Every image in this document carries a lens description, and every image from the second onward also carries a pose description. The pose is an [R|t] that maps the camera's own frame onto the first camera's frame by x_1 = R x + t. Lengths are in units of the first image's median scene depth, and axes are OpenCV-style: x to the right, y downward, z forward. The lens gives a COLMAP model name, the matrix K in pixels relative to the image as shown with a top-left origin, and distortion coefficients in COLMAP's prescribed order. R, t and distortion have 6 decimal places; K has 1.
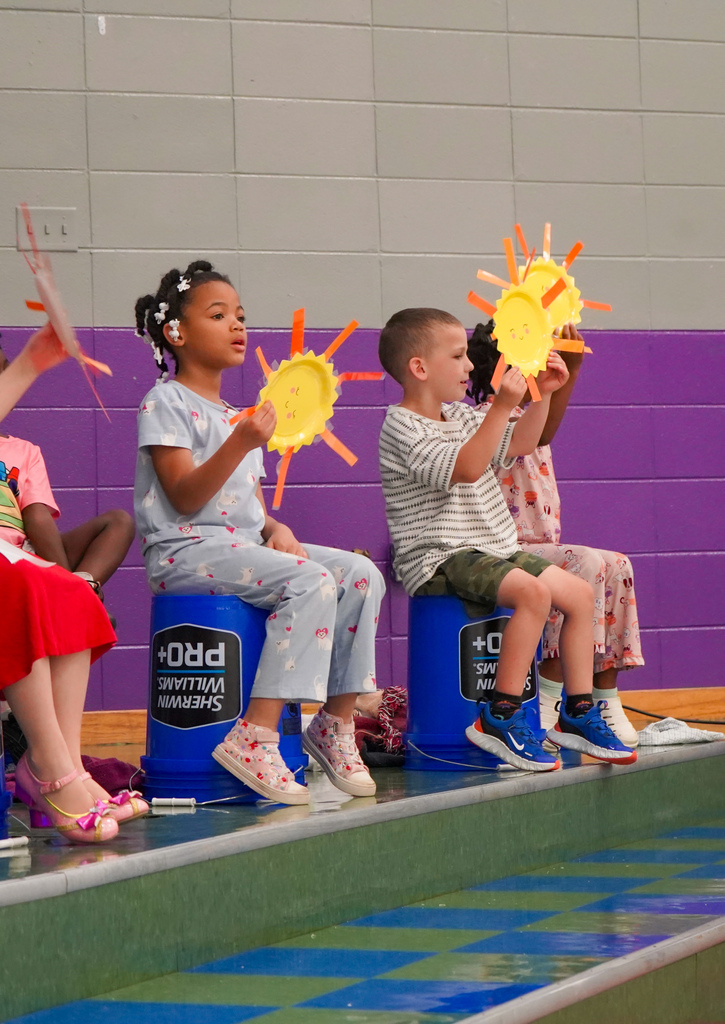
lens RADIAL K [[3090.1, 0, 276.5], [0, 3090.1, 480.5], [0, 0, 1]] dist [-0.069579, 0.000000]
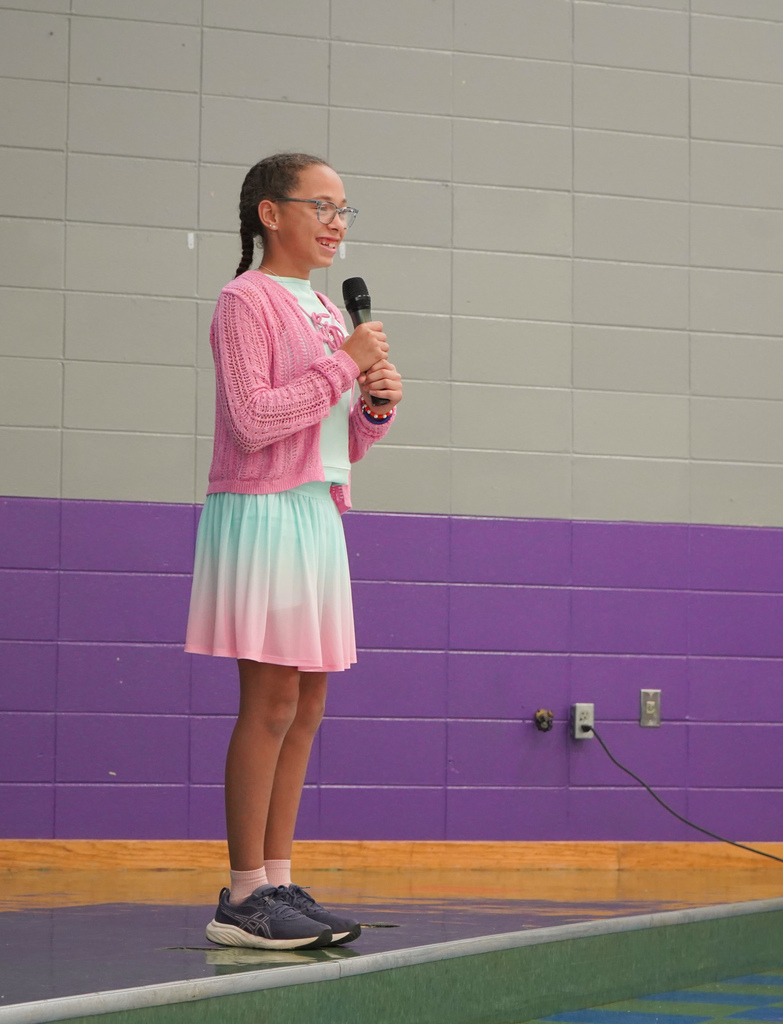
lens RADIAL K [[2984.4, 0, 391.1], [0, 2984.4, 508.9], [0, 0, 1]] dist [-0.097194, 0.000000]
pose [[0.999042, 0.040628, -0.016284, -0.022294], [-0.041236, 0.998393, -0.038880, -0.010180], [0.014678, 0.039514, 0.999111, -0.170375]]
